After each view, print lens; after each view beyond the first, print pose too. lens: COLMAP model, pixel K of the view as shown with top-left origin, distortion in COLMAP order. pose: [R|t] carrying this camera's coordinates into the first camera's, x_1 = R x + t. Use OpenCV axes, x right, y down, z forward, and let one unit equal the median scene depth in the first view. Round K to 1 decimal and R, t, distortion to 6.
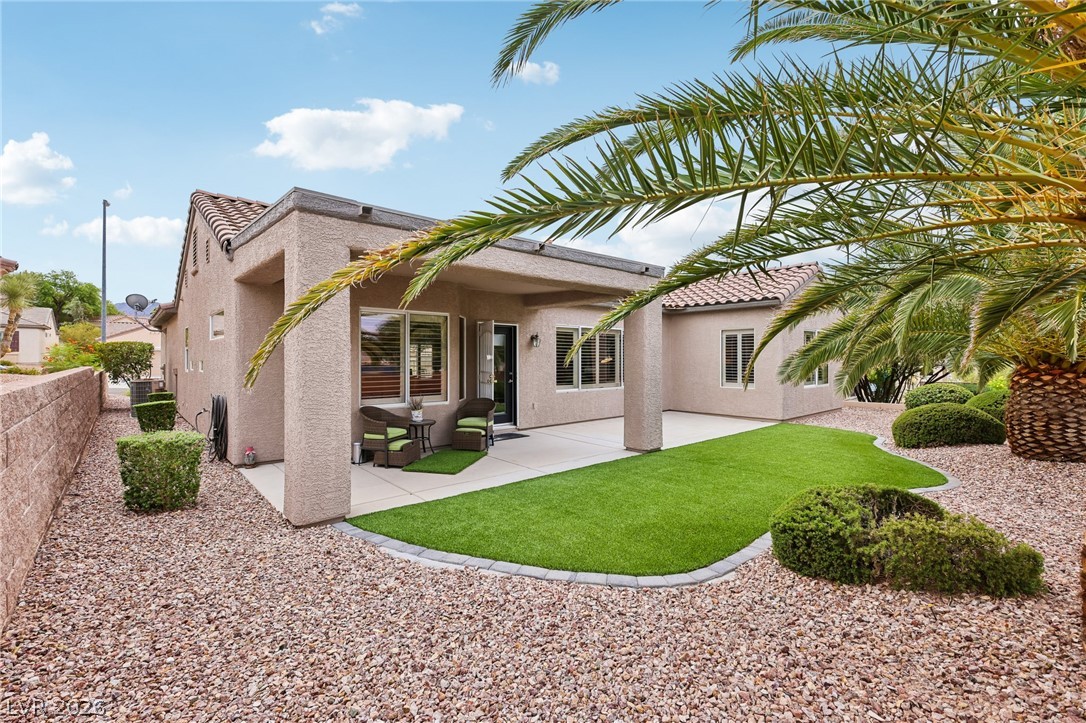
lens RADIAL K [[469.4, 0, 540.1], [0, 469.4, 357.5], [0, 0, 1]] dist [-0.000134, 0.000019]
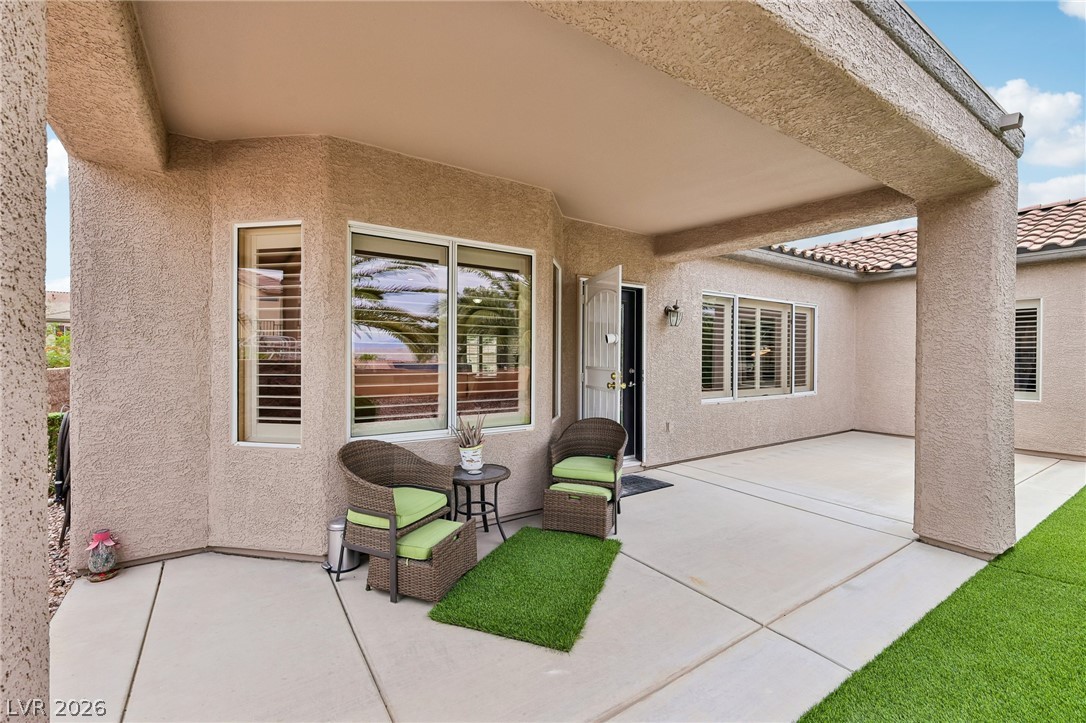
lens RADIAL K [[469.4, 0, 542.6], [0, 469.4, 362.6], [0, 0, 1]] dist [-0.000134, 0.000019]
pose [[0.992479, 0.006613, -0.122233, -0.121985], [-0.005055, 0.999902, 0.013057, 0.019649], [0.122308, -0.012340, 0.992416, 0.493926]]
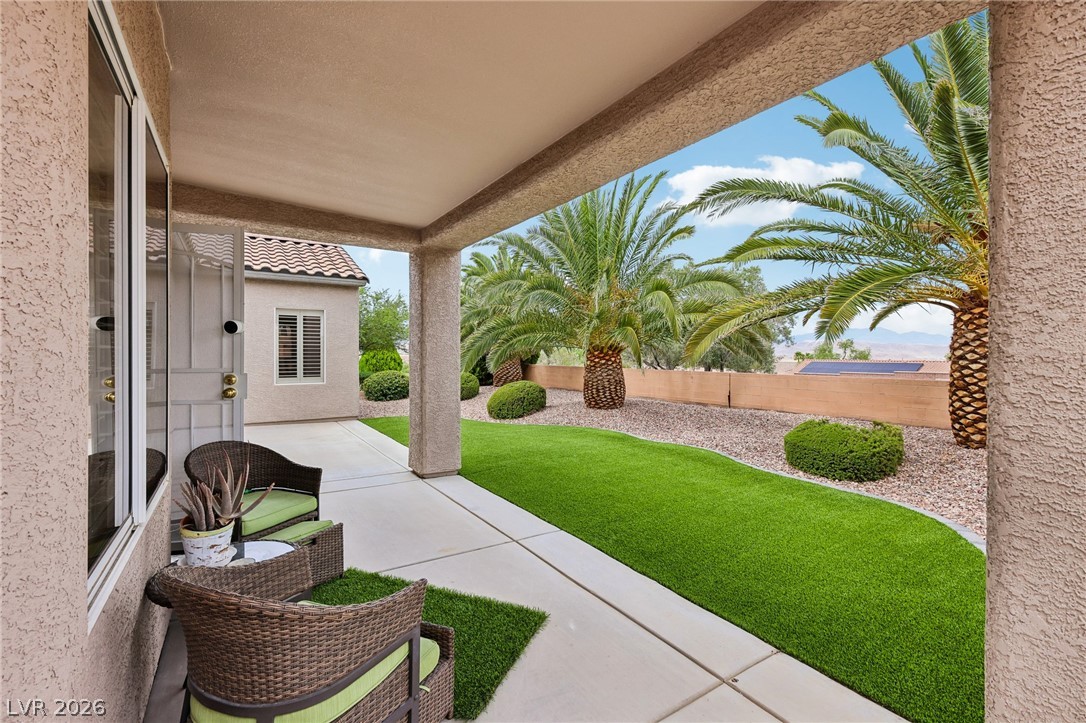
lens RADIAL K [[469.4, 0, 540.9], [0, 469.4, 355.0], [0, 0, 1]] dist [-0.000134, 0.000019]
pose [[0.144791, 0.000065, 0.989462, -0.439542], [-0.004218, 0.999991, 0.000551, 0.020725], [-0.989453, -0.004253, 0.144790, 0.724882]]
